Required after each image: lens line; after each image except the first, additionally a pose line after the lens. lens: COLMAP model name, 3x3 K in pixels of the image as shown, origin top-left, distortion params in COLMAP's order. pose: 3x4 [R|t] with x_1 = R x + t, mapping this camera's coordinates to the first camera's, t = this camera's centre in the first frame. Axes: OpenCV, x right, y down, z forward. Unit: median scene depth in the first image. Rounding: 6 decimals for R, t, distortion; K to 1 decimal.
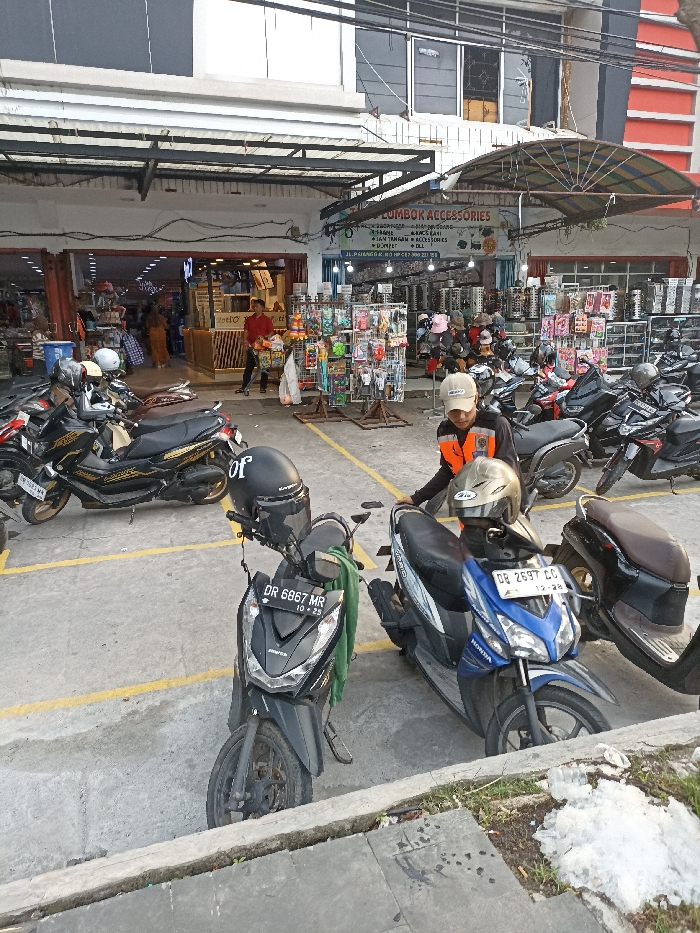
lens RADIAL K [[678.3, 0, 355.8], [0, 678.3, 469.7], [0, 0, 1]] dist [0.067131, -0.067645]
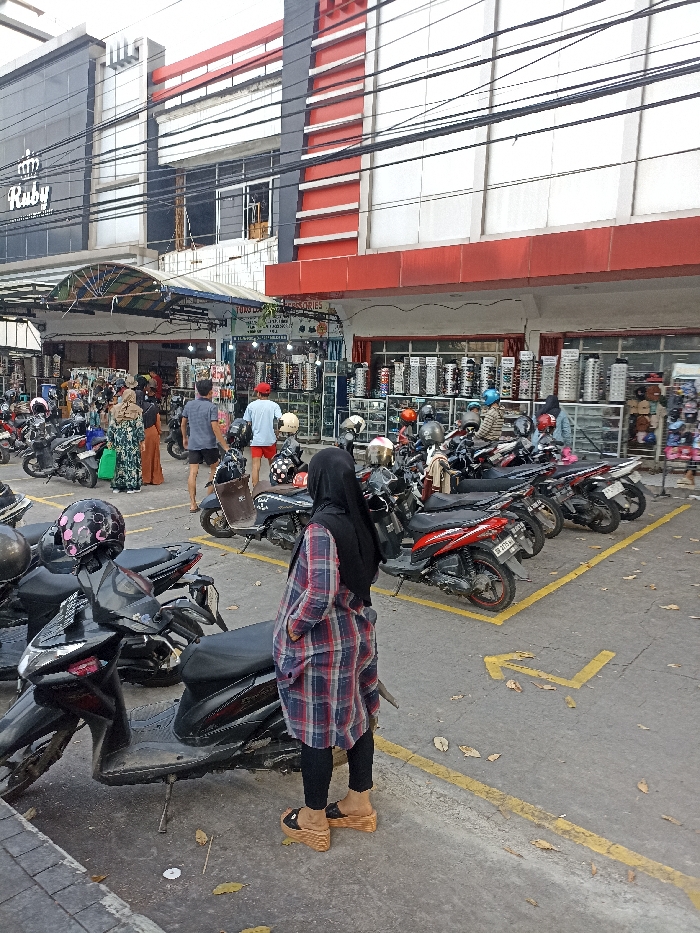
lens RADIAL K [[678.3, 0, 355.8], [0, 678.3, 469.7], [0, 0, 1]] dist [0.067131, -0.067645]
pose [[0.528076, 0.141046, -0.837402, 1.533818], [-0.237245, 0.971349, 0.013997, -0.156000], [0.815384, 0.191278, 0.546409, 0.574009]]
